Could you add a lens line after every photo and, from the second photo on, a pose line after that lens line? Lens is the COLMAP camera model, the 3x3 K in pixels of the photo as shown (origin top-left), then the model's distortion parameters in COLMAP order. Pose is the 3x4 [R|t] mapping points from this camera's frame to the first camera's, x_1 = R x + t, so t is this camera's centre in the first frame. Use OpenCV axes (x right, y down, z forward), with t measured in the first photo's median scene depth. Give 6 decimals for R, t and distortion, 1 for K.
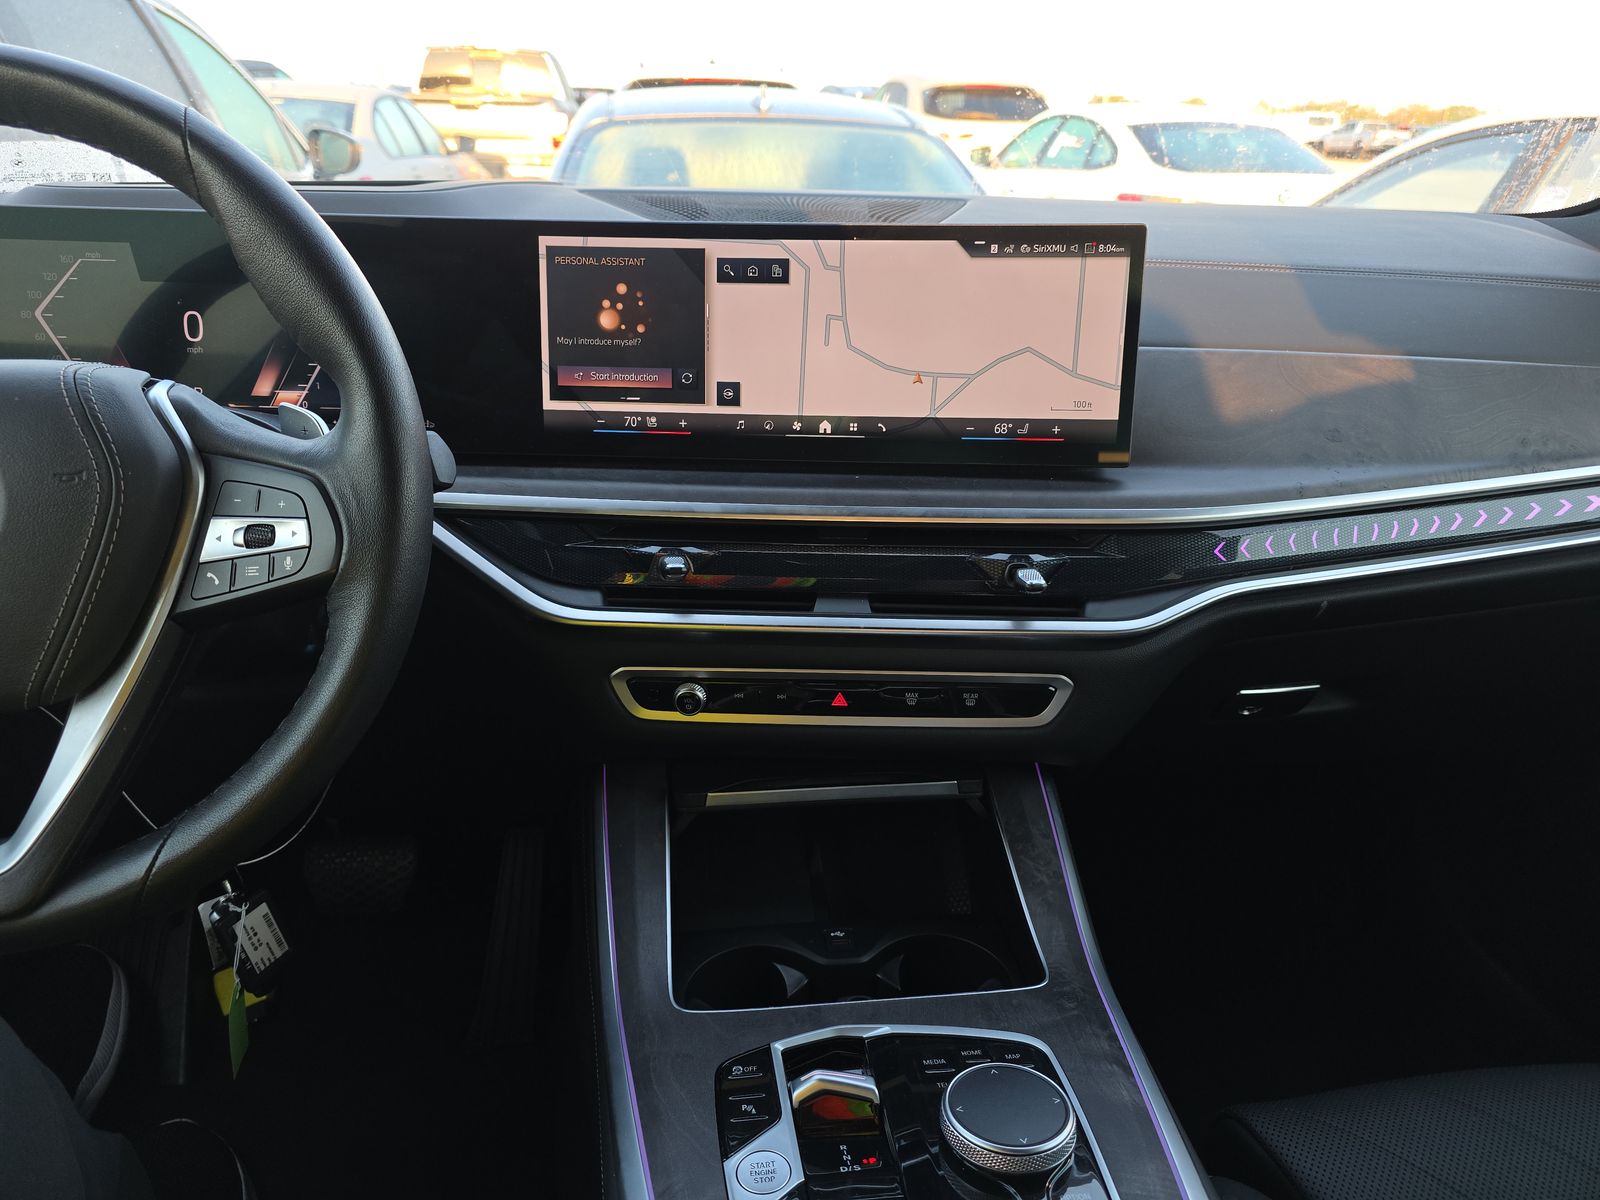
lens RADIAL K [[1105.8, 0, 800.0], [0, 1105.8, 600.0], [0, 0, 1]] dist [0.020902, -0.000997]
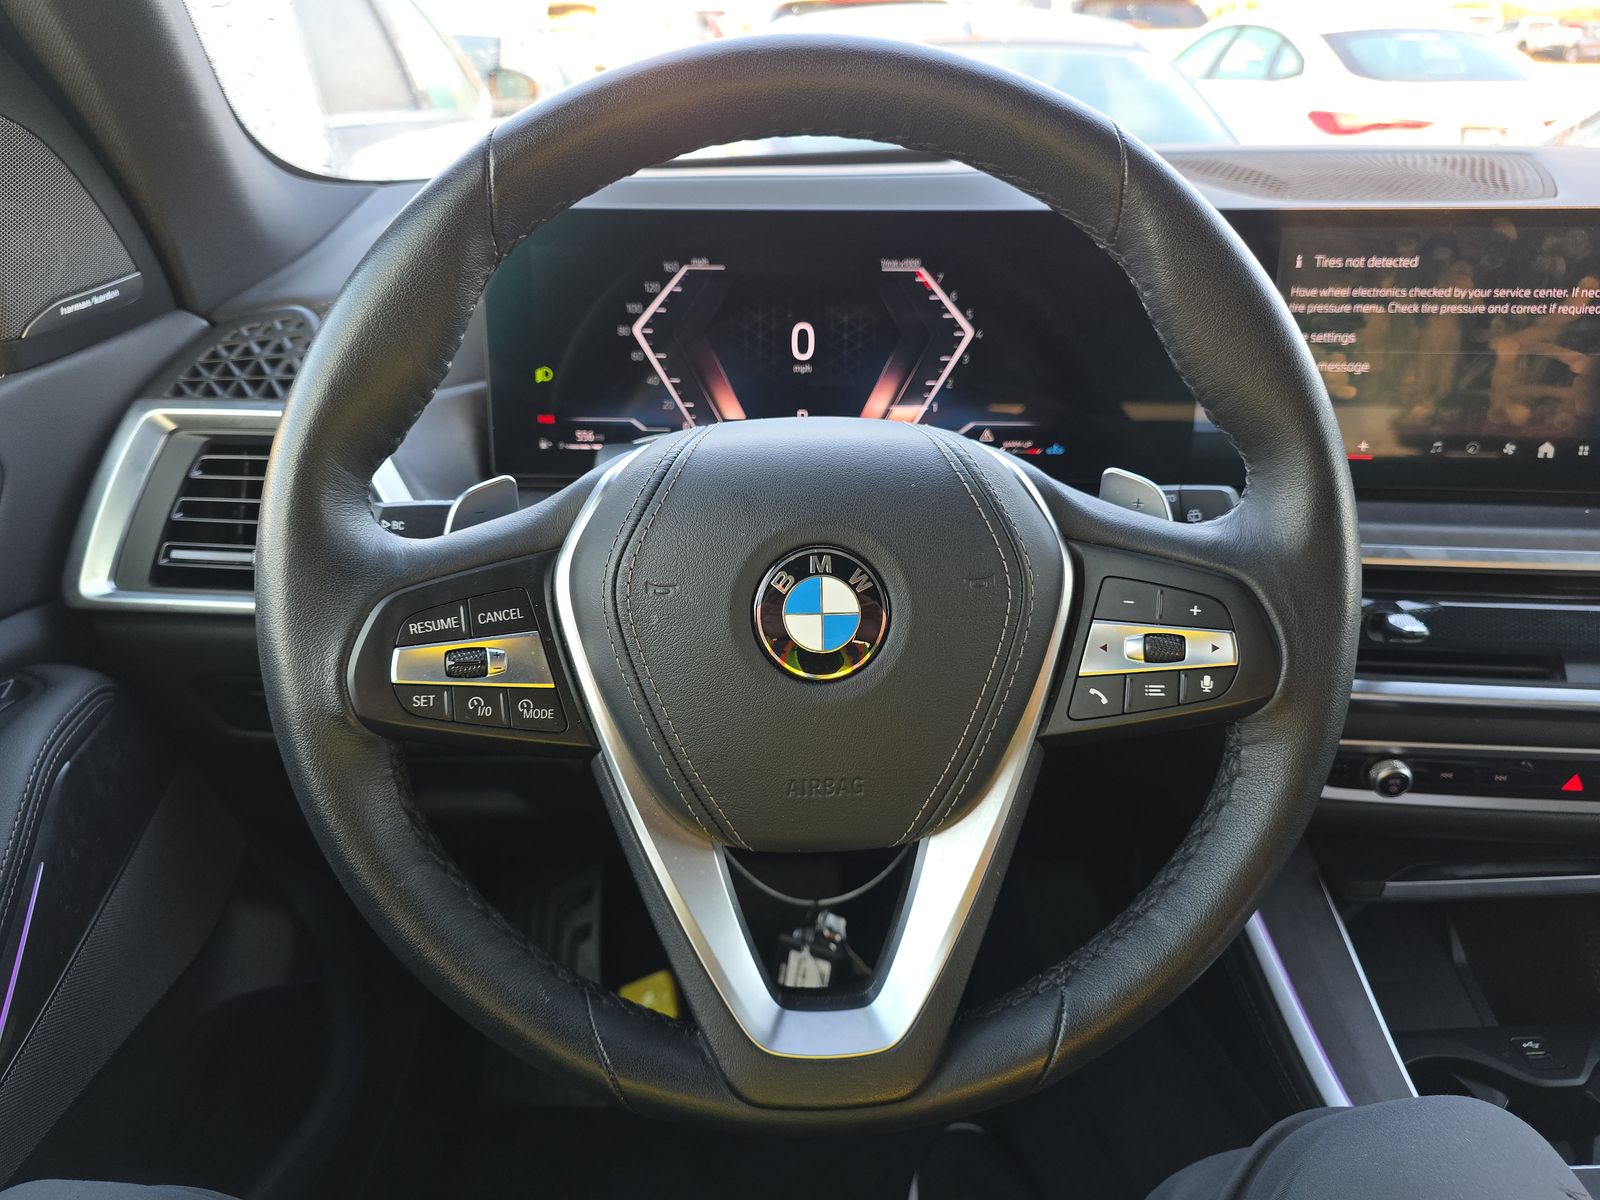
lens RADIAL K [[1065.8, 0, 800.0], [0, 1065.8, 600.0], [0, 0, 1]] dist [0.067538, -0.045918]
pose [[0.996976, 0.011972, -0.076783, -0.483490], [-0.006431, 0.997384, 0.072005, -0.103245], [0.077444, -0.071294, 0.994444, 0.141052]]
